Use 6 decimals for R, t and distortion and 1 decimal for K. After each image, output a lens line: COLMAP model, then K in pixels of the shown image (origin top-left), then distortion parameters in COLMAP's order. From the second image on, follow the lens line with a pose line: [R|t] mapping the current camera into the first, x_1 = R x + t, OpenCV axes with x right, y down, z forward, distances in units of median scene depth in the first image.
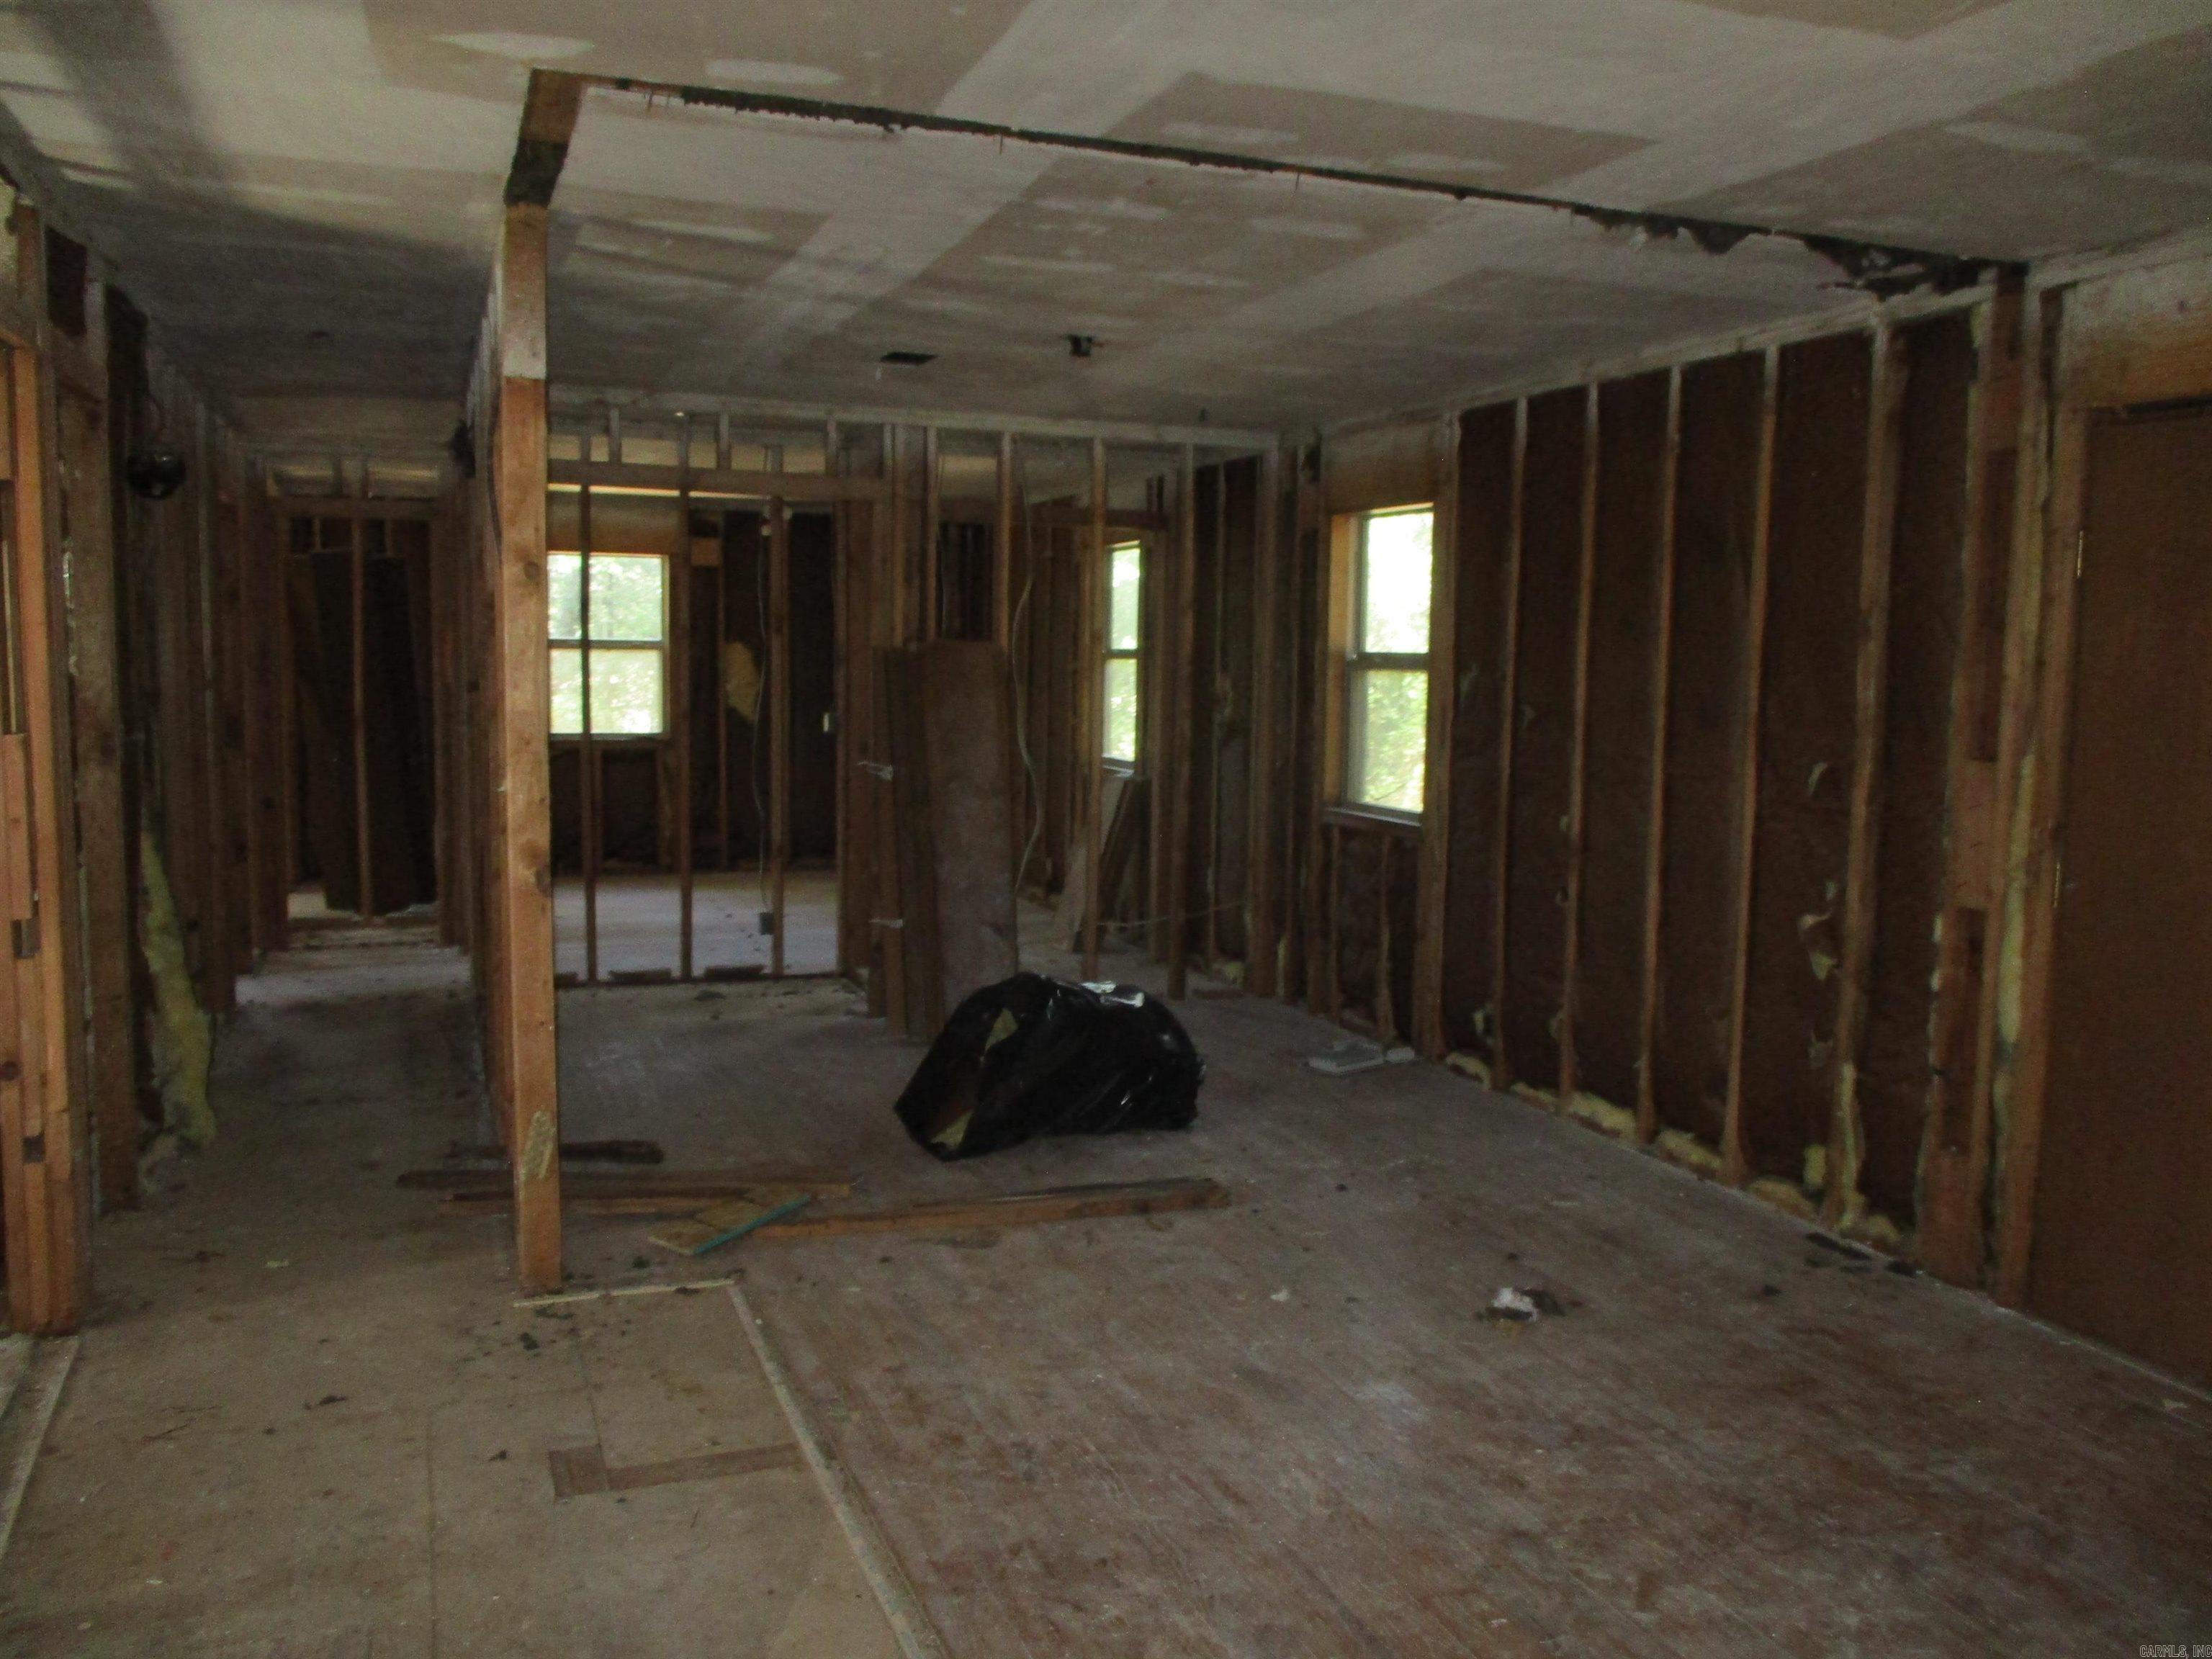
lens RADIAL K [[1778.7, 0, 1102.6], [0, 1778.7, 834.8], [0, 0, 1]] dist [-0.014394, 0.001446]
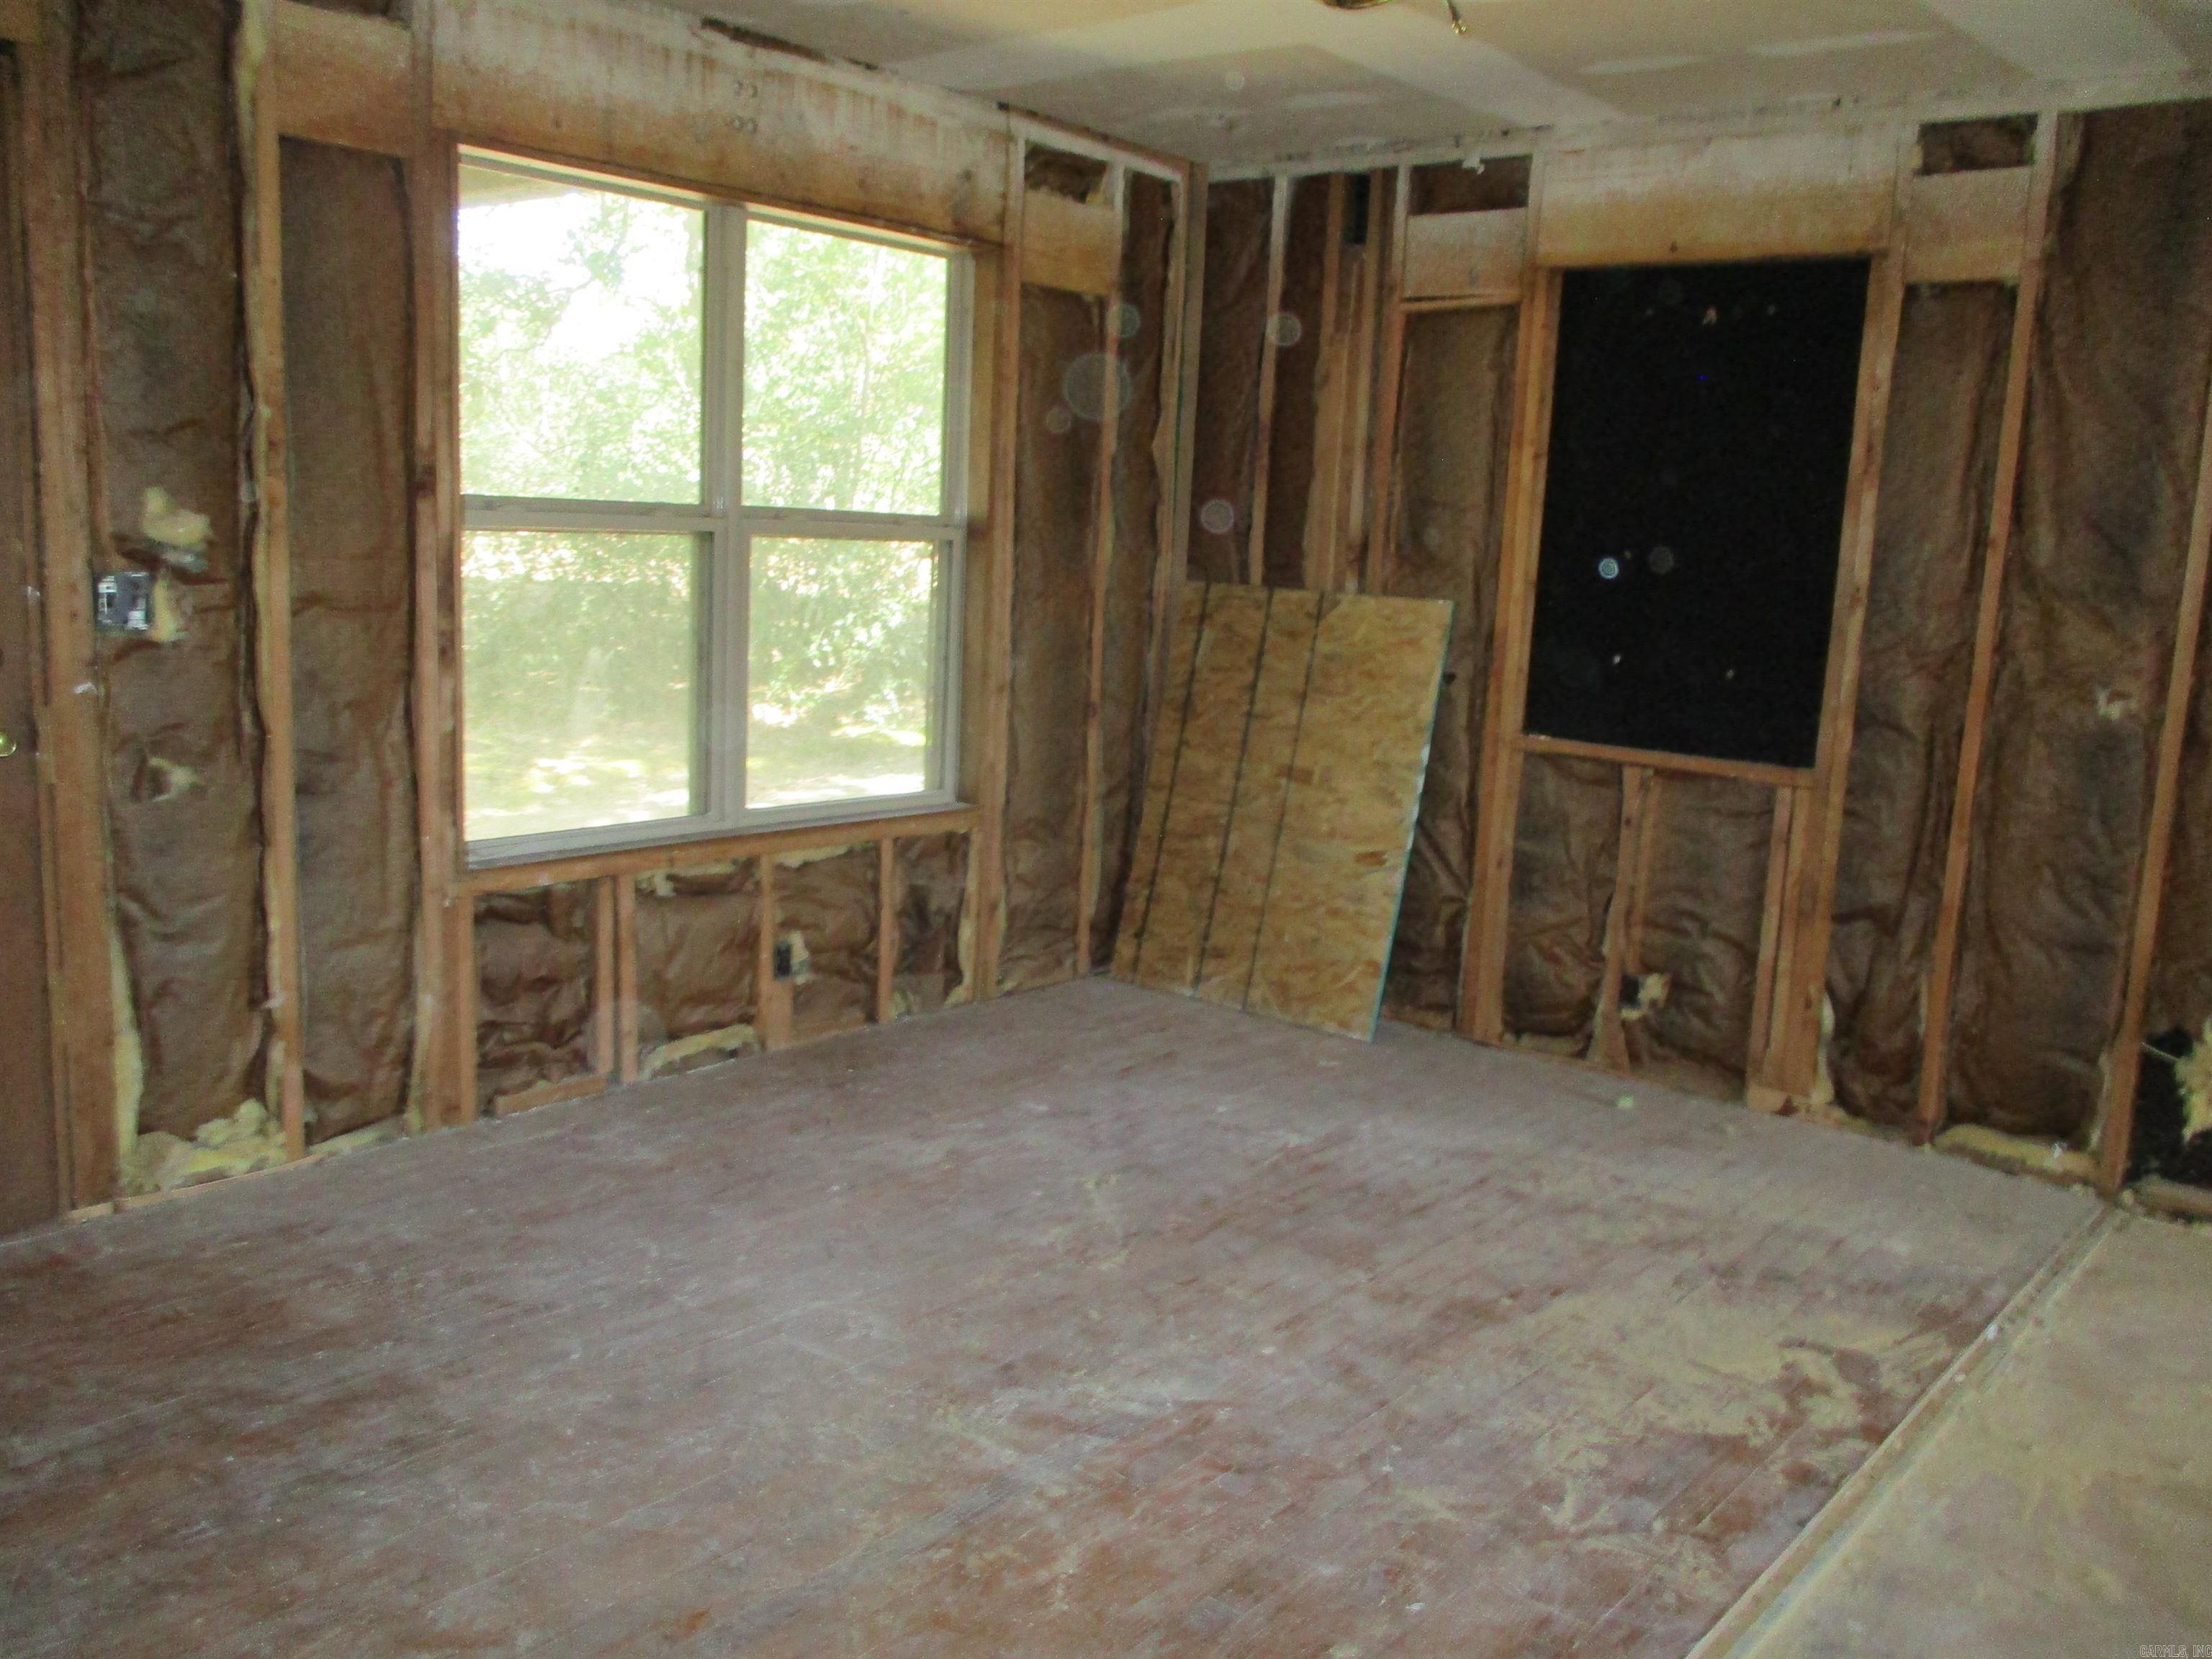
lens RADIAL K [[1778.7, 0, 1102.6], [0, 1778.7, 834.8], [0, 0, 1]] dist [-0.014394, 0.001446]
pose [[-0.462376, -0.209094, 0.861678, -0.401014], [0.028686, 0.967762, 0.250229, -0.094613], [-0.886220, 0.140418, -0.441471, 1.010540]]
